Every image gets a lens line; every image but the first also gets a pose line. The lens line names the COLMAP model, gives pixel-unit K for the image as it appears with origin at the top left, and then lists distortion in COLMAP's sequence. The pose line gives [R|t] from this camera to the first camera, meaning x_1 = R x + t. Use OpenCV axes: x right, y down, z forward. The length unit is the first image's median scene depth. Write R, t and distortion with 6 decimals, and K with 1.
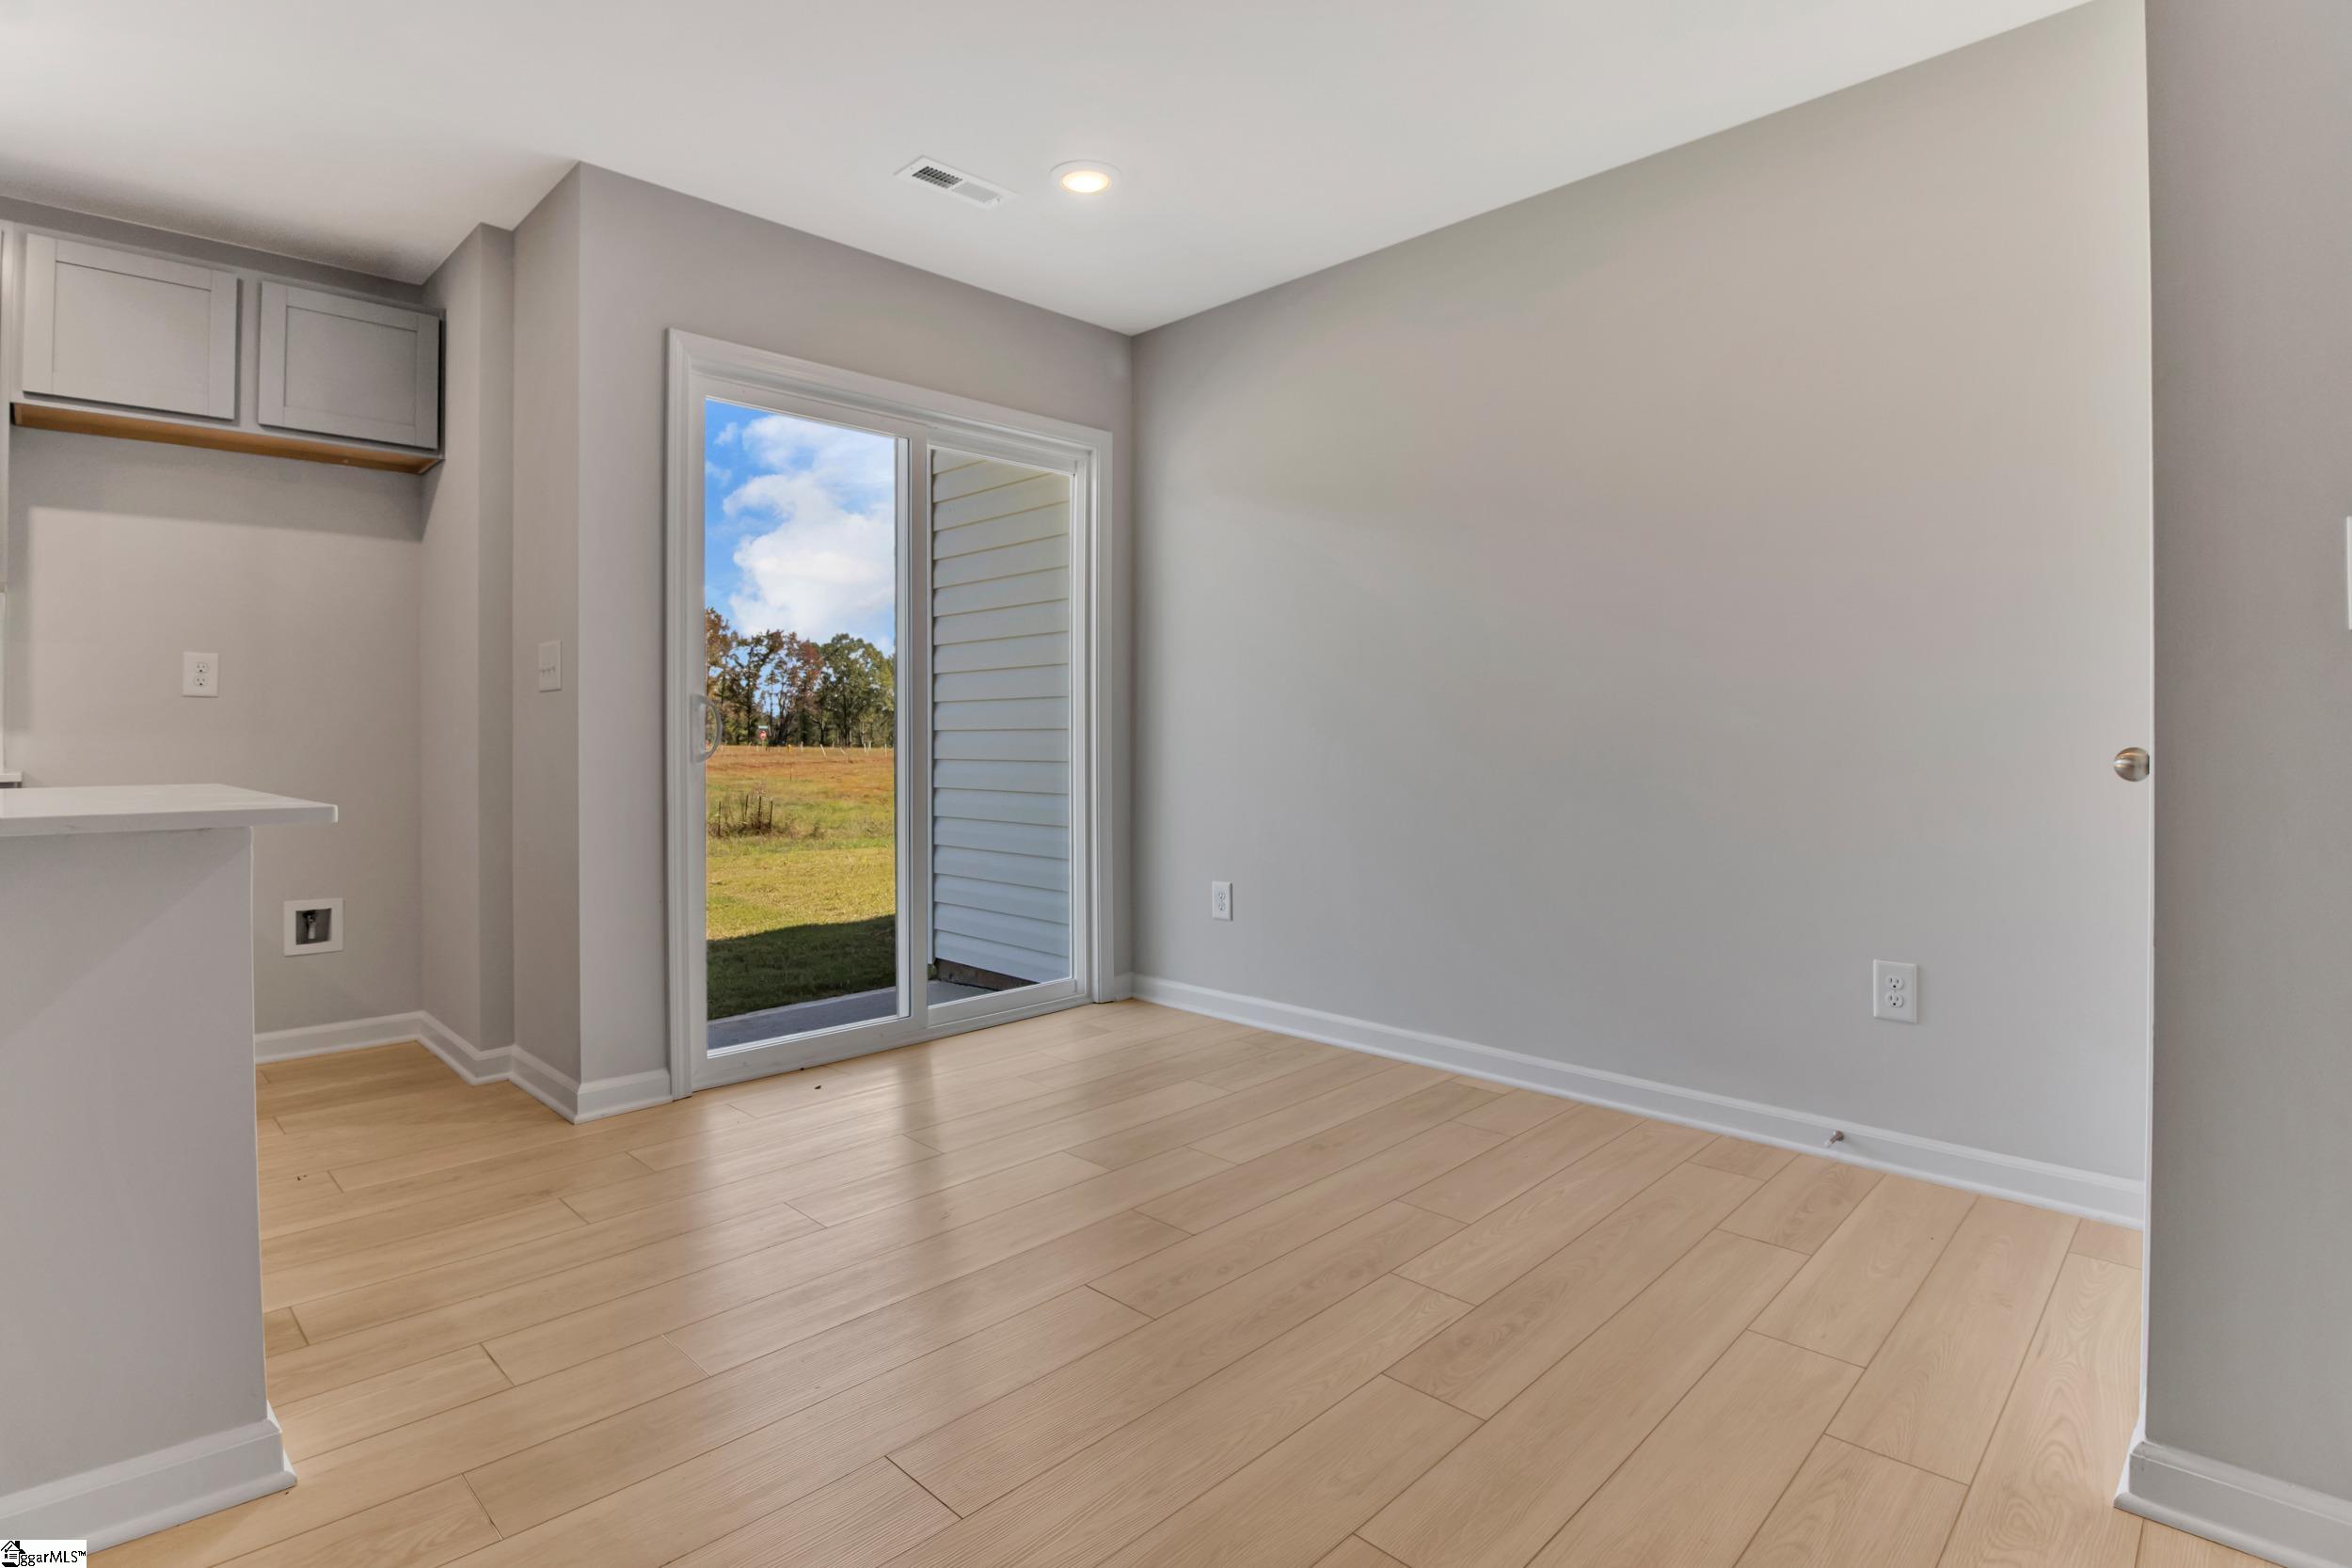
lens RADIAL K [[1147.4, 0, 1223.3], [0, 1147.4, 738.4], [0, 0, 1]] dist [-0.021614, -0.002239]
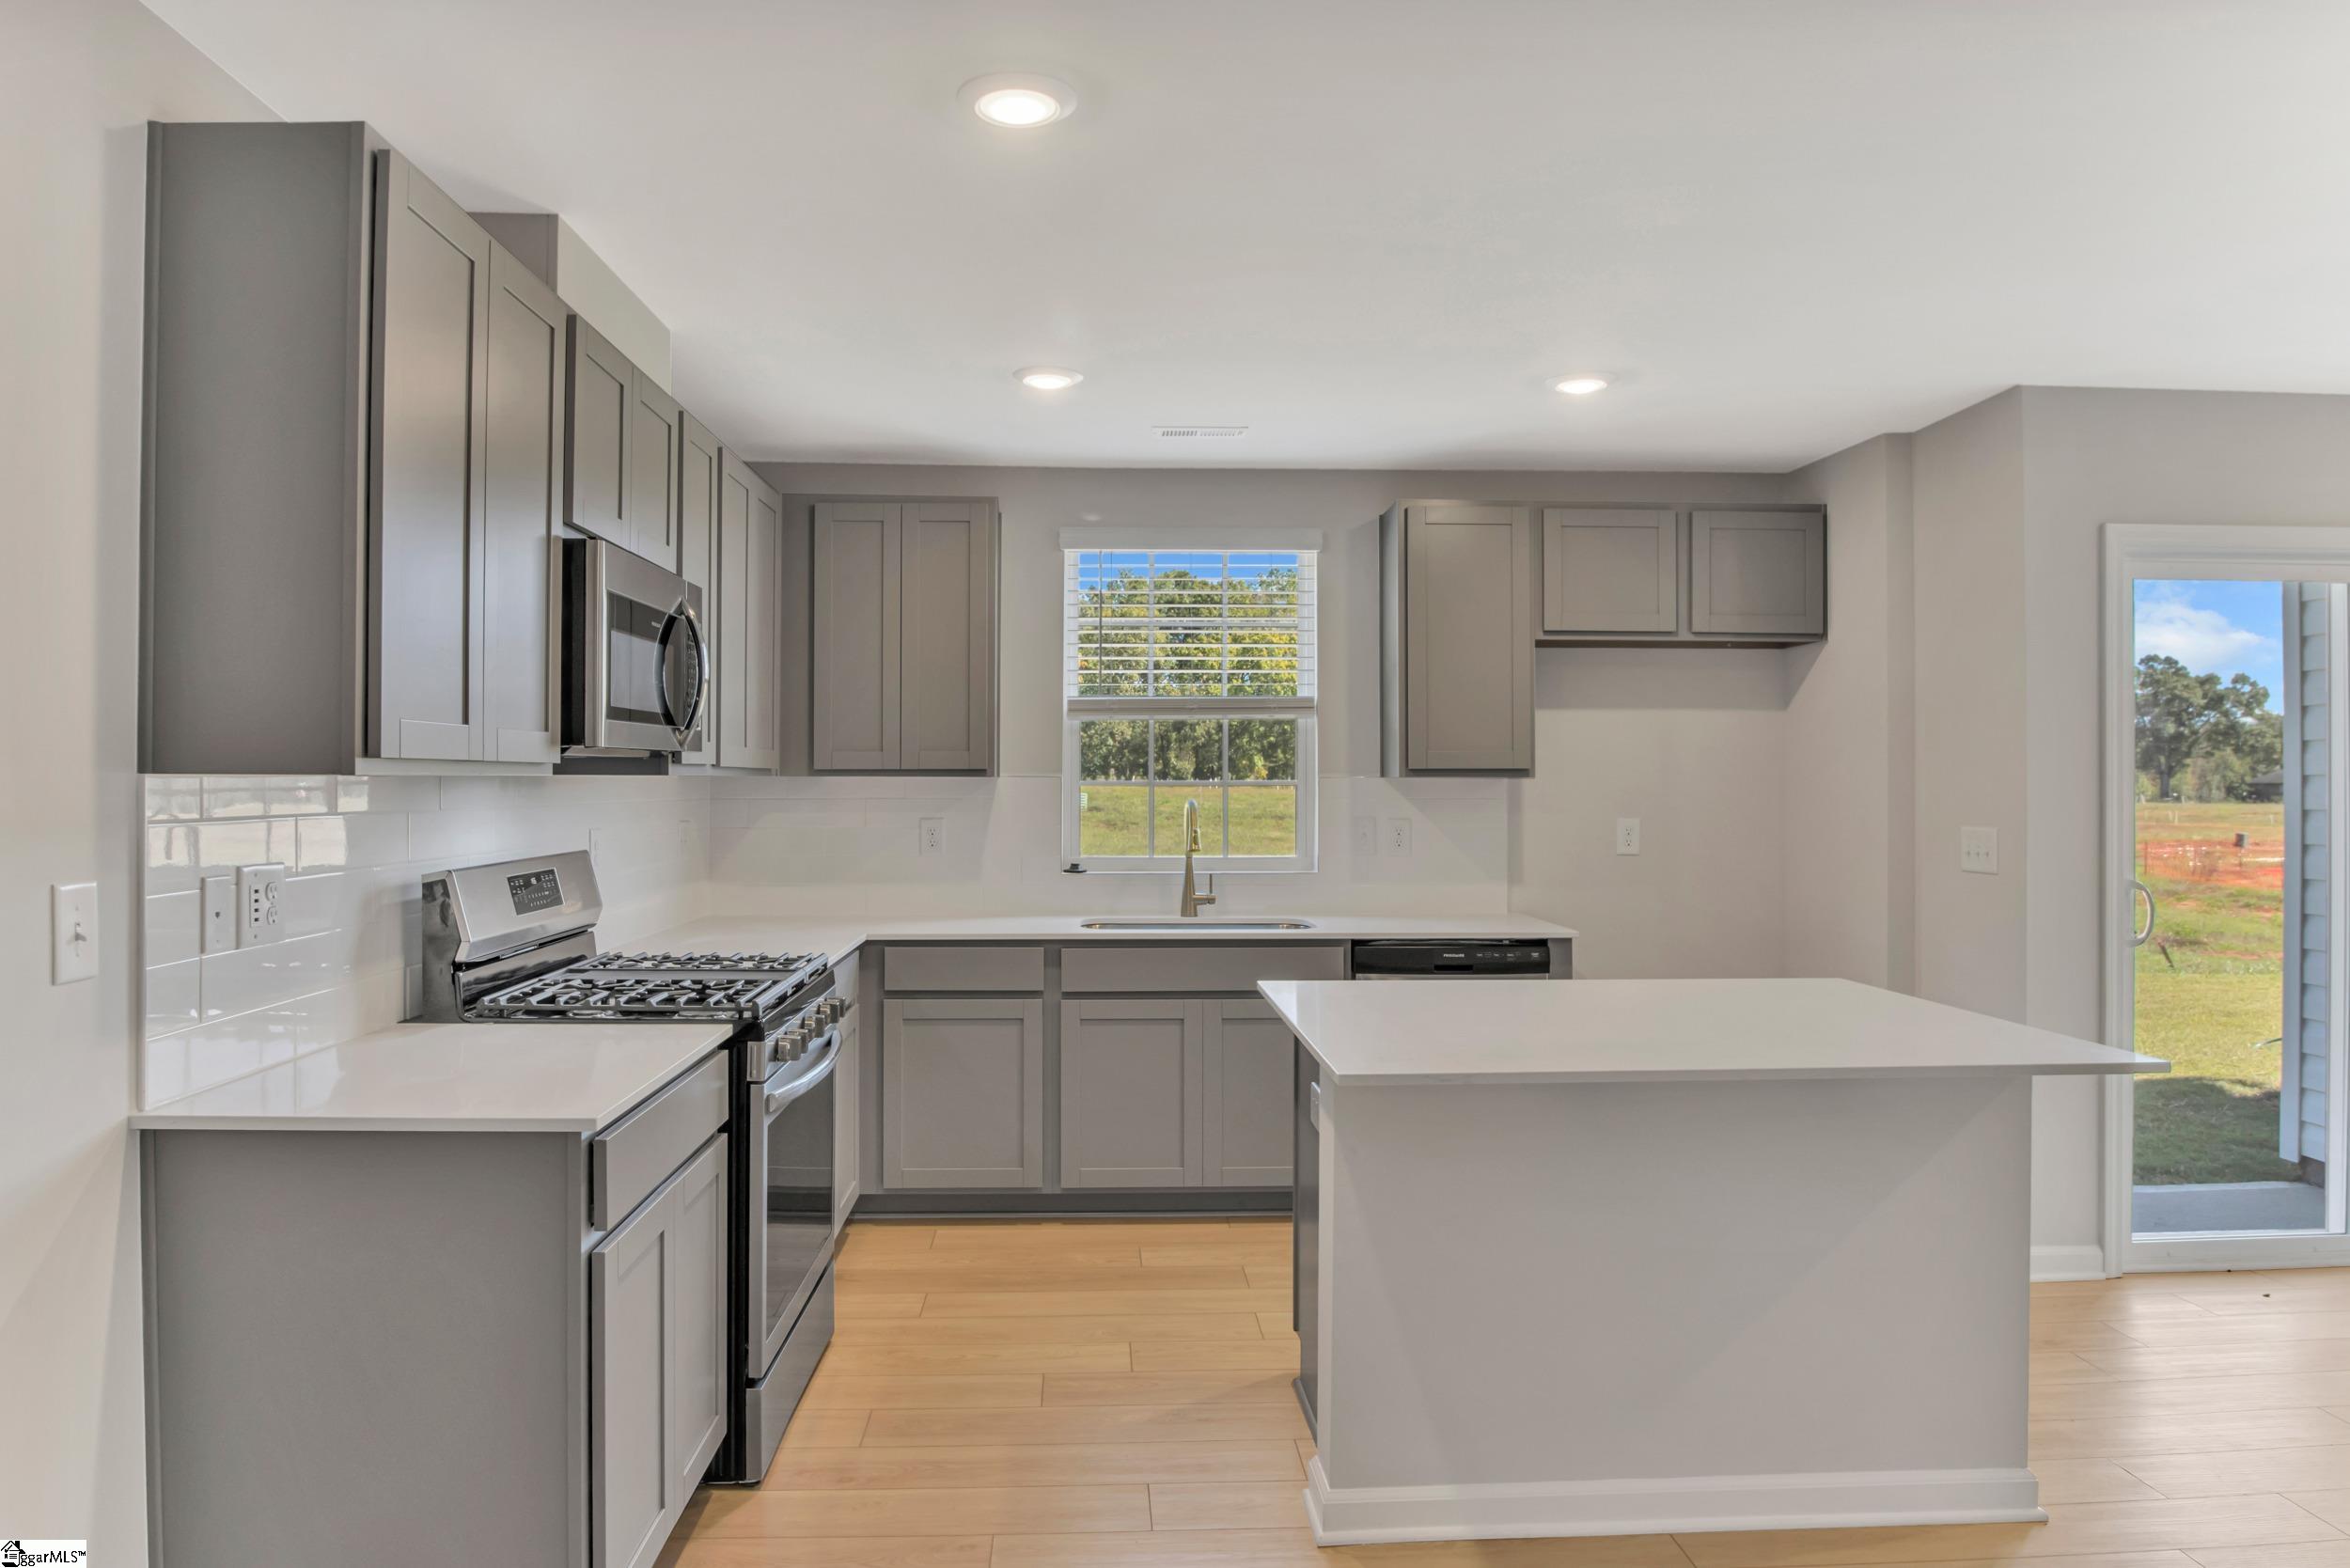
lens RADIAL K [[1509.9, 0, 1181.4], [0, 1509.9, 775.4], [0, 0, 1]] dist [-0.005675, -0.005927]
pose [[0.724966, -0.002452, -0.688781, -0.150078], [0.001158, 0.999997, -0.002340, -0.124654], [0.688784, 0.000899, 0.724966, -0.525266]]
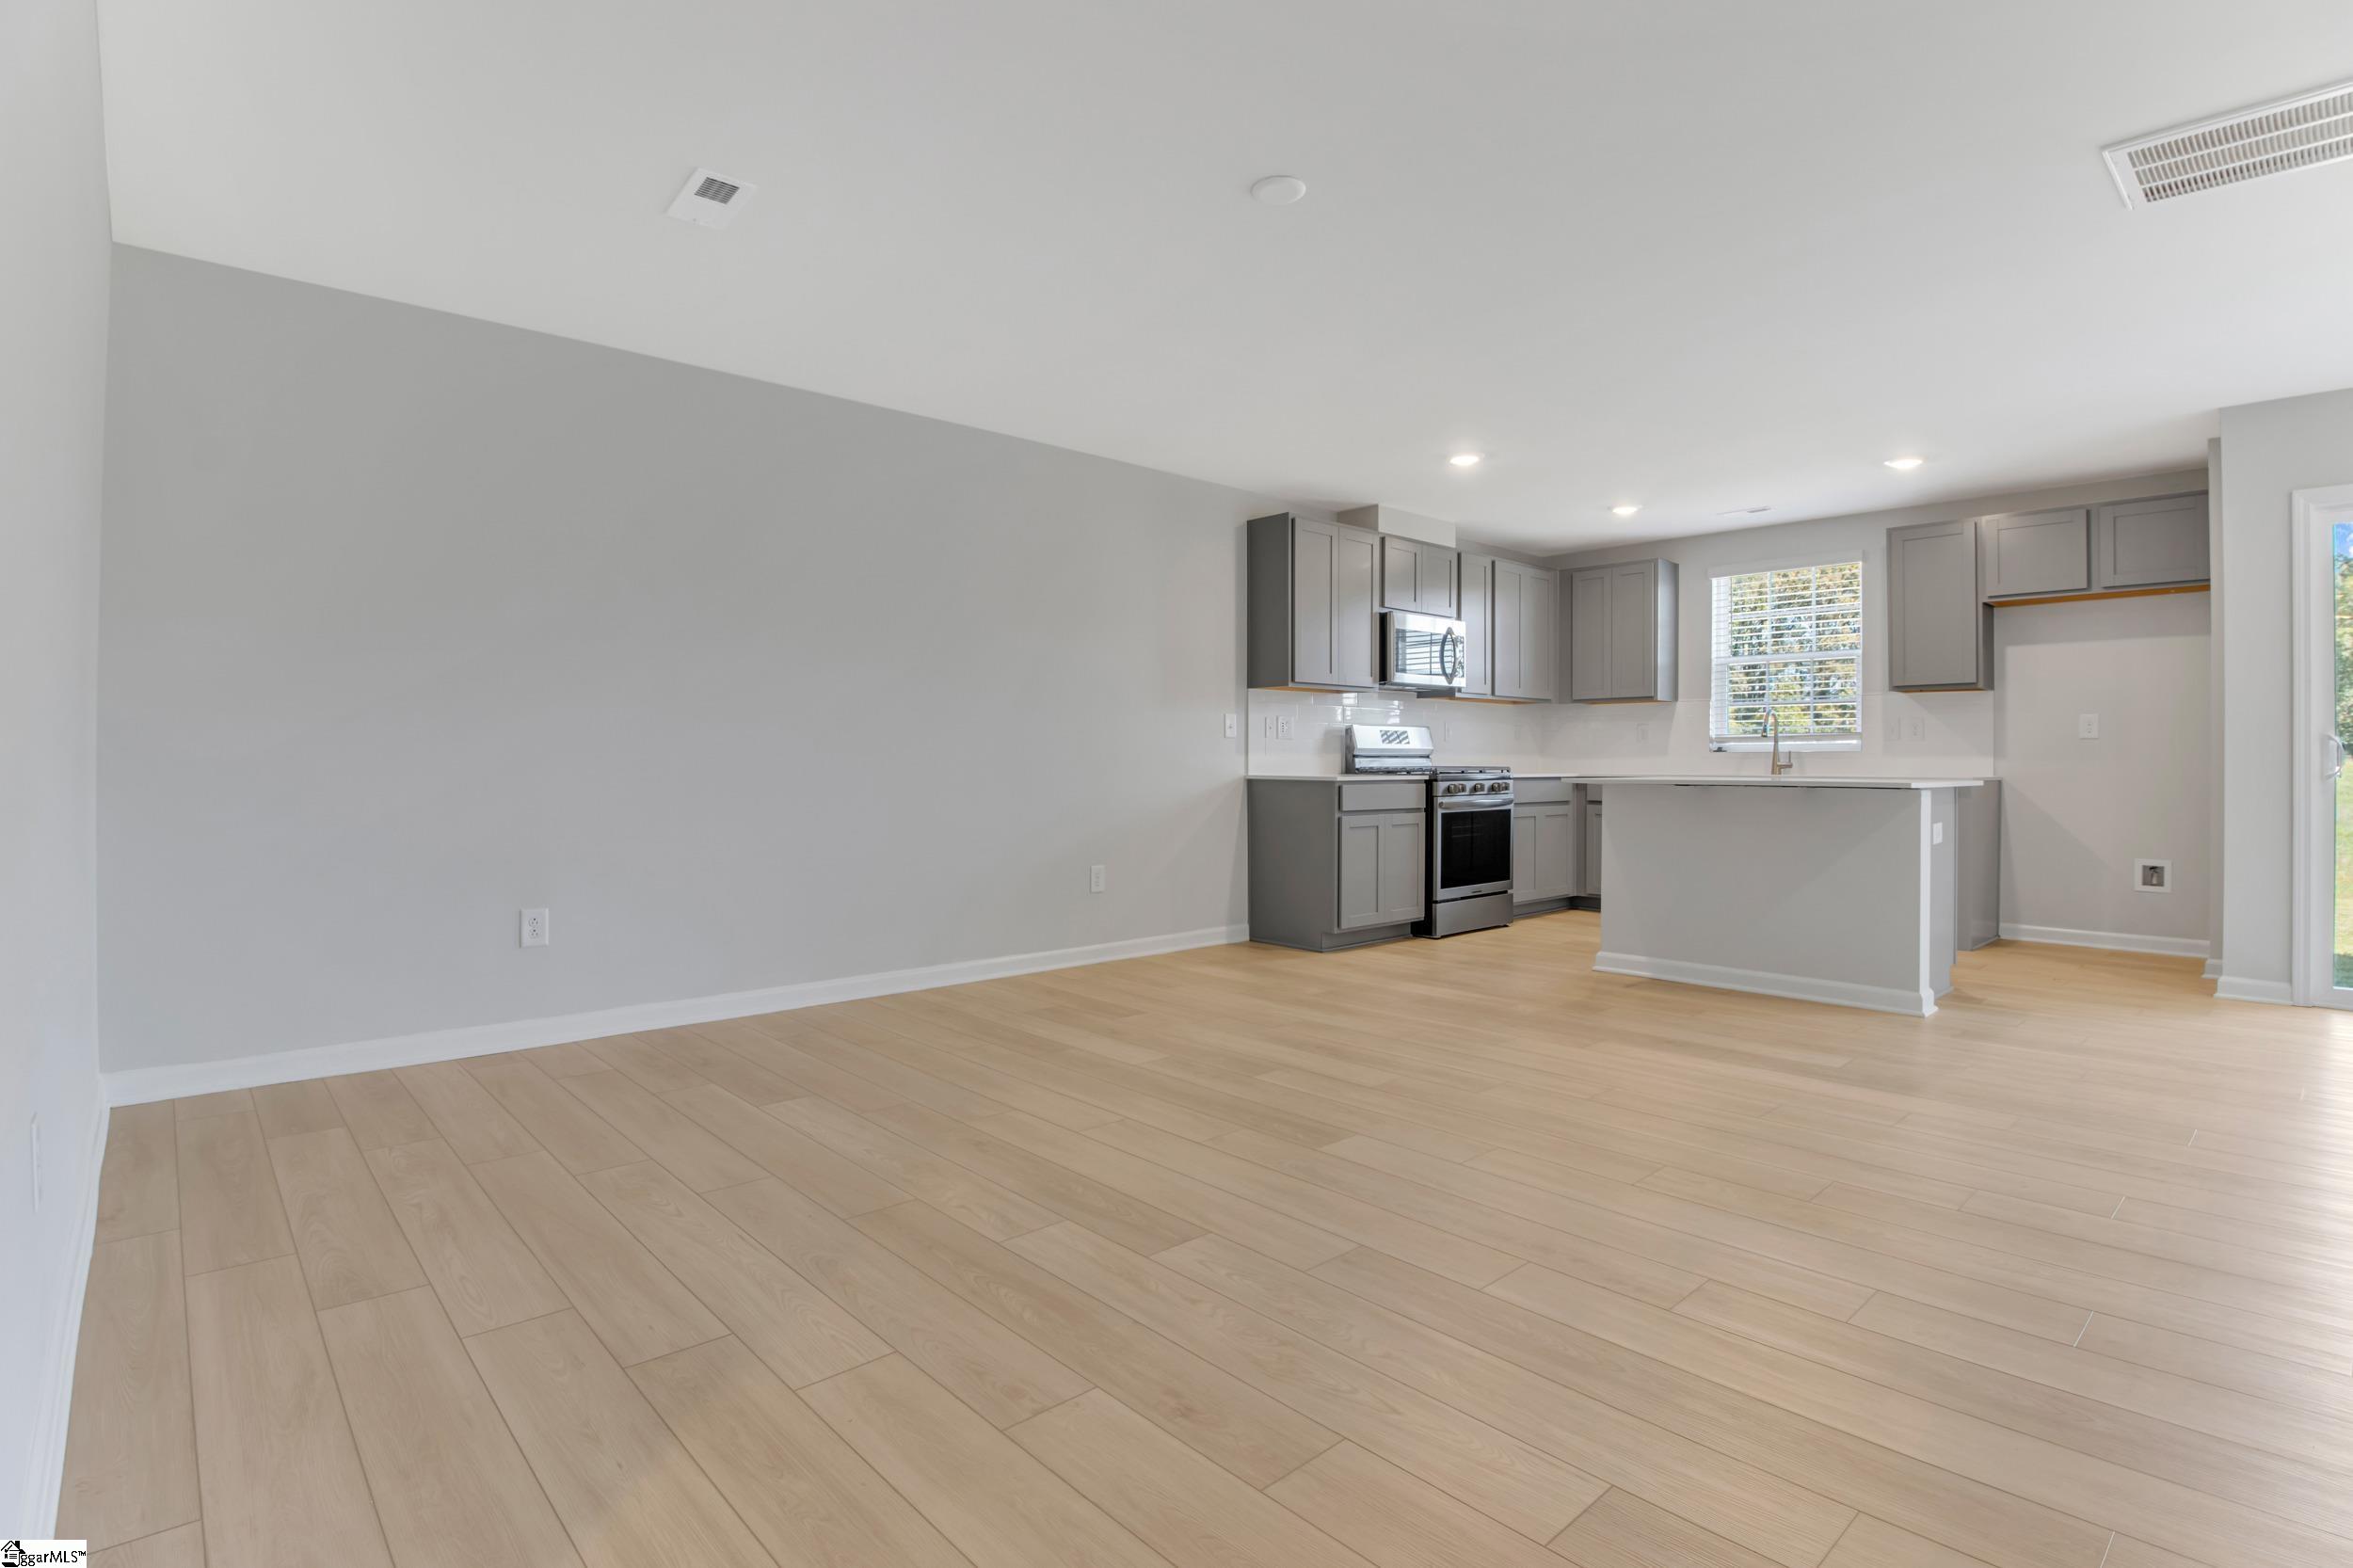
lens RADIAL K [[1148.0, 0, 1171.9], [0, 1148.0, 780.2], [0, 0, 1]] dist [-0.021614, -0.002239]
pose [[-0.060624, 0.018203, -0.997995, 1.036539], [0.001324, 0.999834, 0.018156, -0.005793], [0.998160, -0.000221, -0.060638, -0.372305]]
